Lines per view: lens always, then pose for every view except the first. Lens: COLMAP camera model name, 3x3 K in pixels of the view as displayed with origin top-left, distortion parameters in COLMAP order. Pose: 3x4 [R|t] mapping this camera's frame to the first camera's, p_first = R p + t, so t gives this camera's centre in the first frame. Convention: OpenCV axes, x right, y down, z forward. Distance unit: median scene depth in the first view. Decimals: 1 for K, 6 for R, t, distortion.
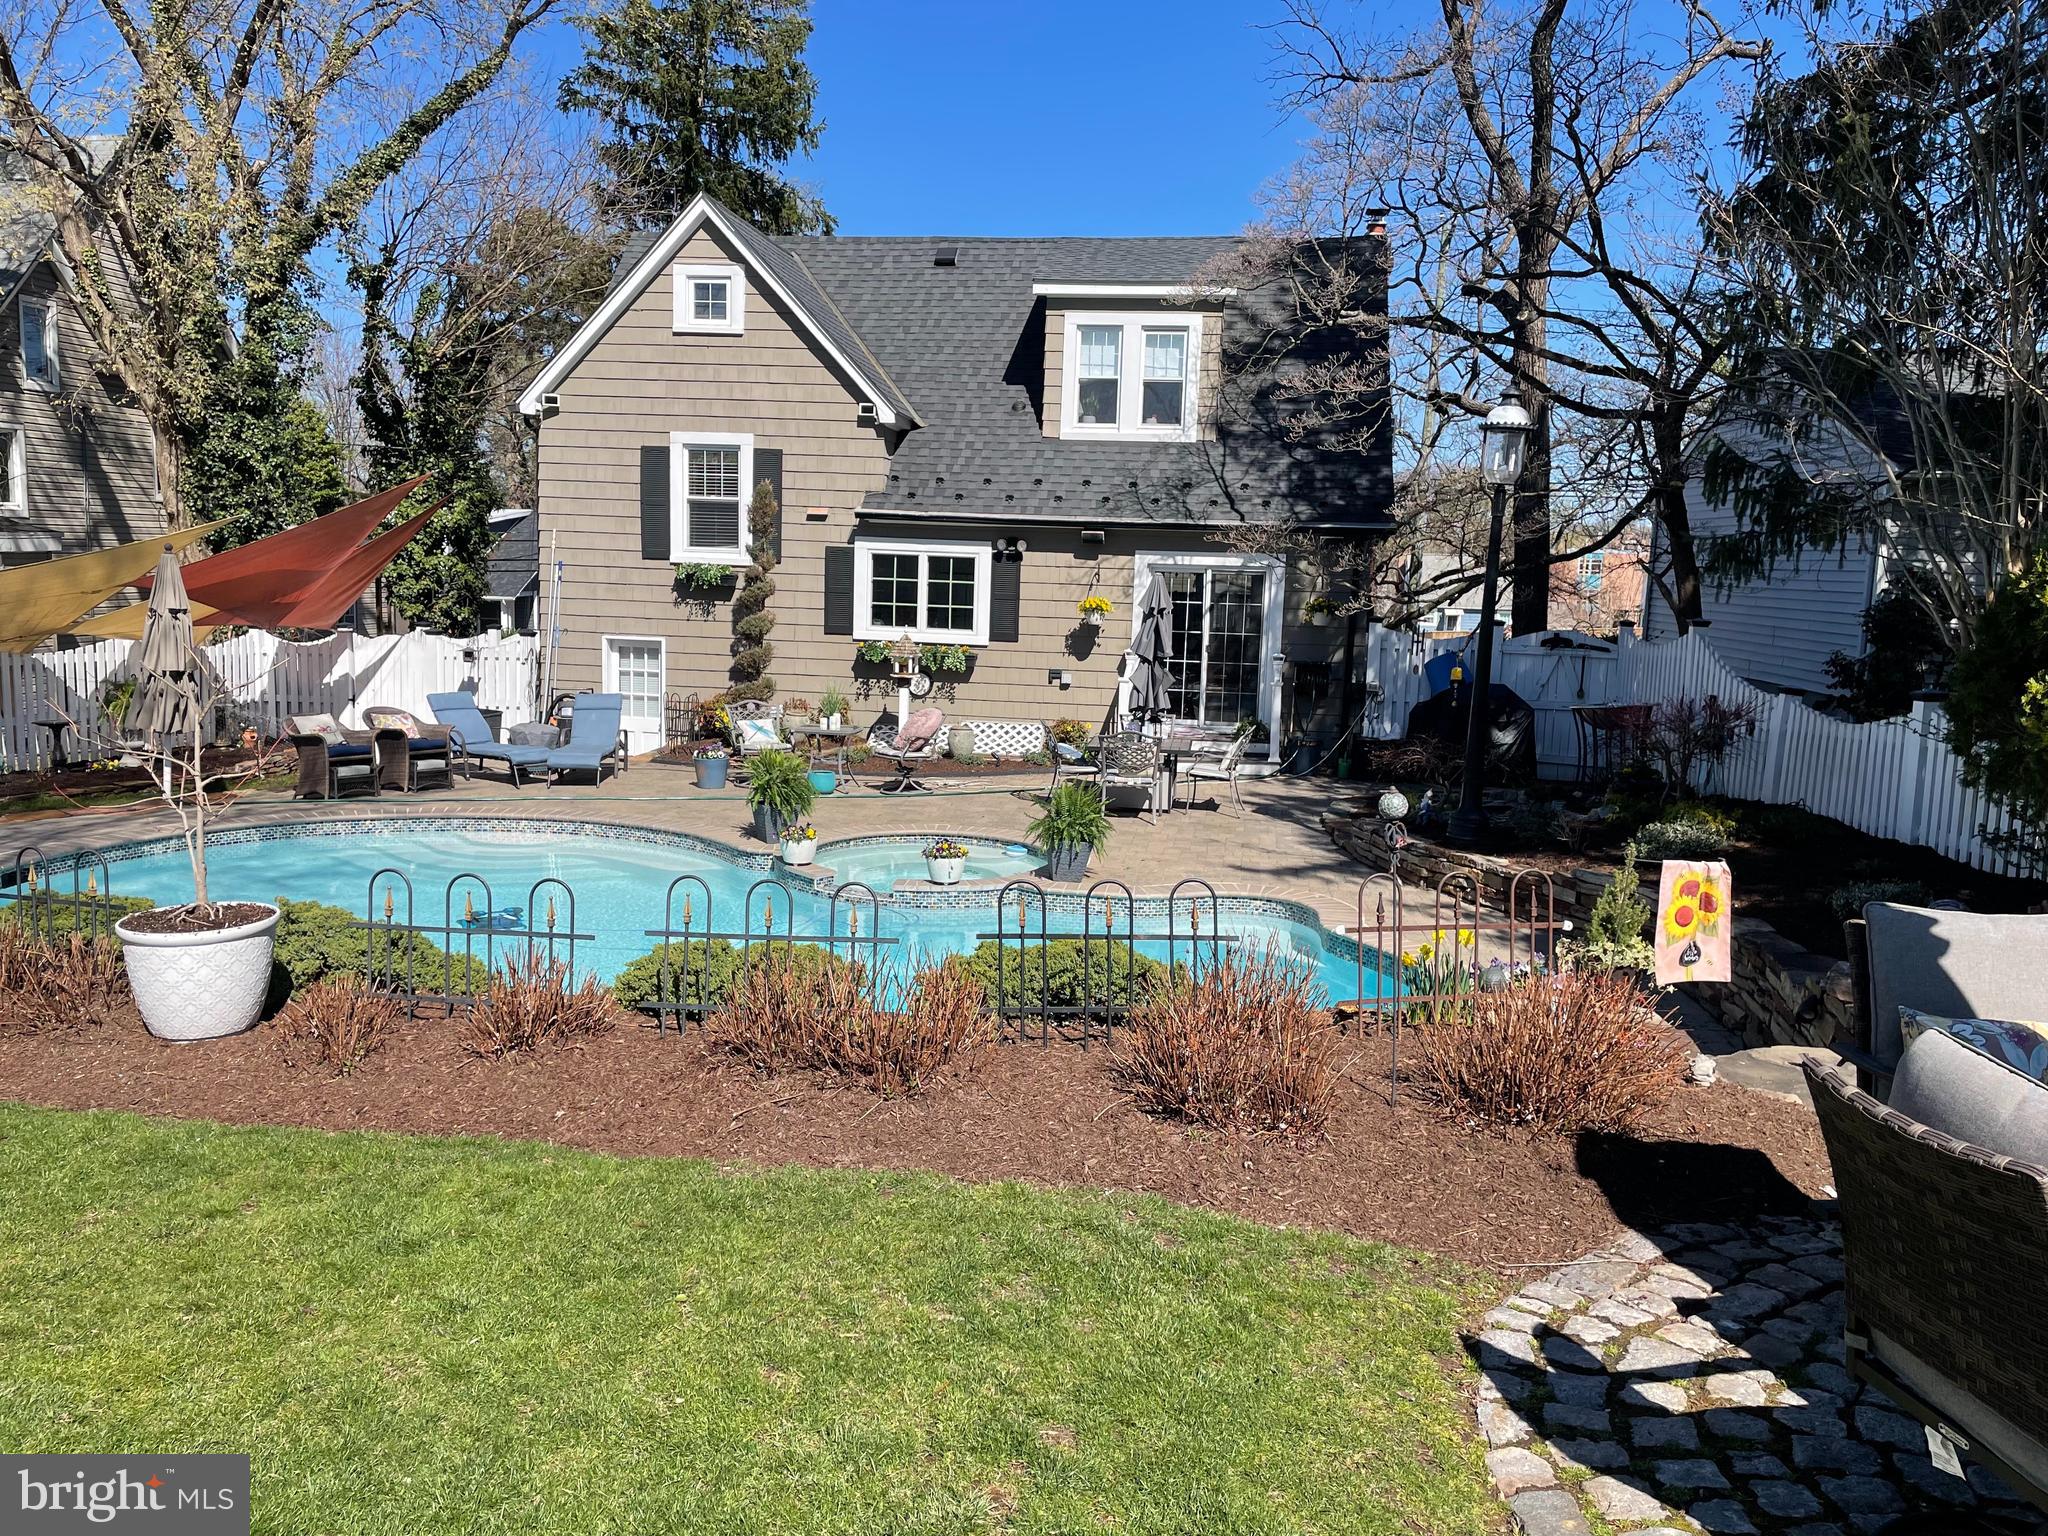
lens RADIAL K [[1536.1, 0, 1013.1], [0, 1536.1, 759.8], [0, 0, 1]] dist [0.045588, -0.002378]
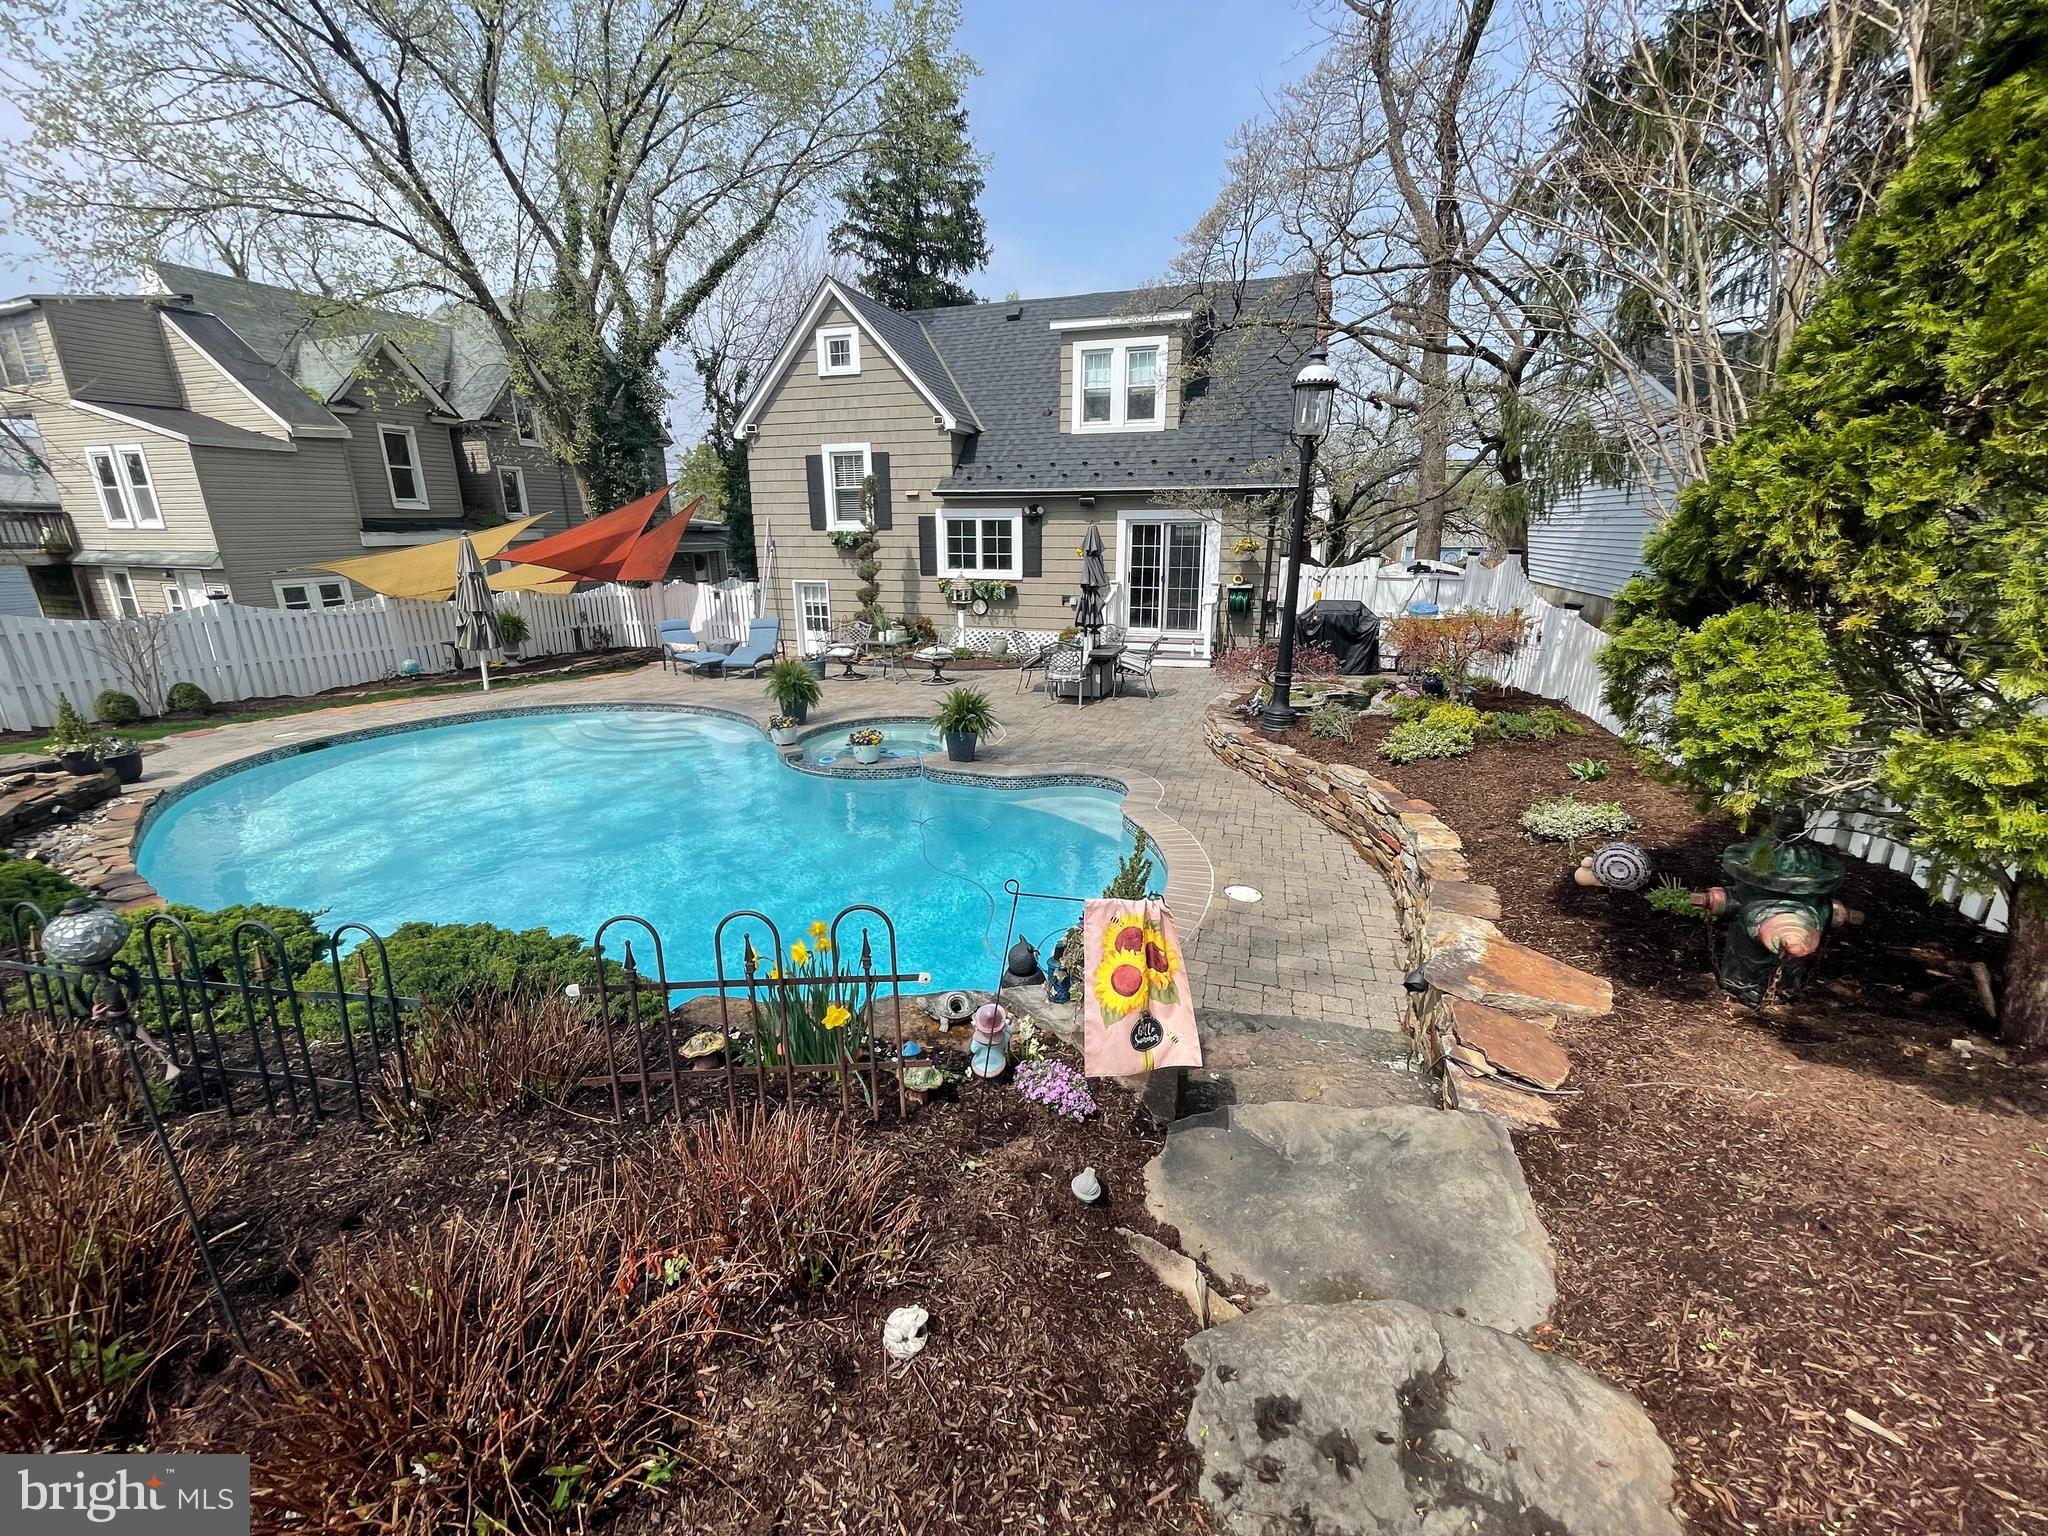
lens RADIAL K [[822.8, 0, 1028.0], [0, 822.8, 770.1], [0, 0, 1]] dist [-0.001100, -0.000819]
pose [[0.985765, 0.009049, -0.167883, 0.126224], [0.017480, 0.987623, 0.155872, -0.014966], [0.167215, -0.156588, 0.973406, 0.180107]]
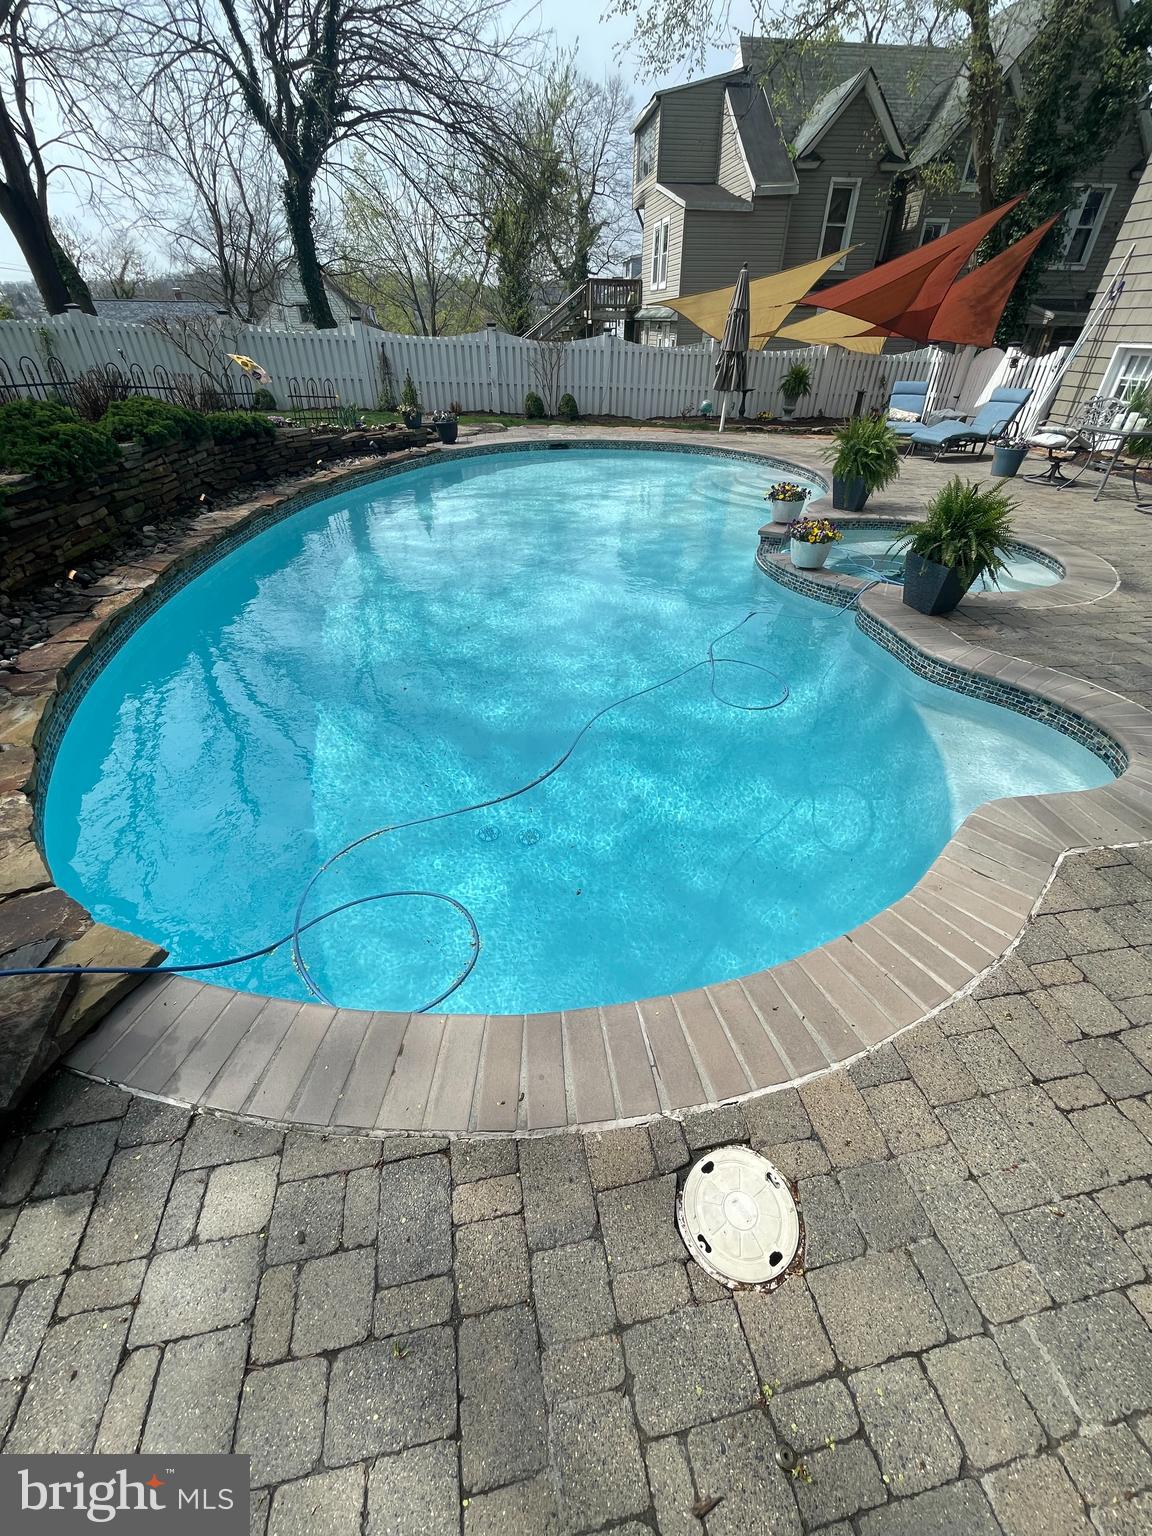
lens RADIAL K [[617.1, 0, 574.8], [0, 617.1, 771.4], [0, 0, 1]] dist [-0.001100, -0.000819]
pose [[0.306124, 0.530926, -0.790193, 0.169915], [-0.114396, 0.844543, 0.523126, -0.002030], [0.945093, -0.069746, 0.319271, 0.405298]]
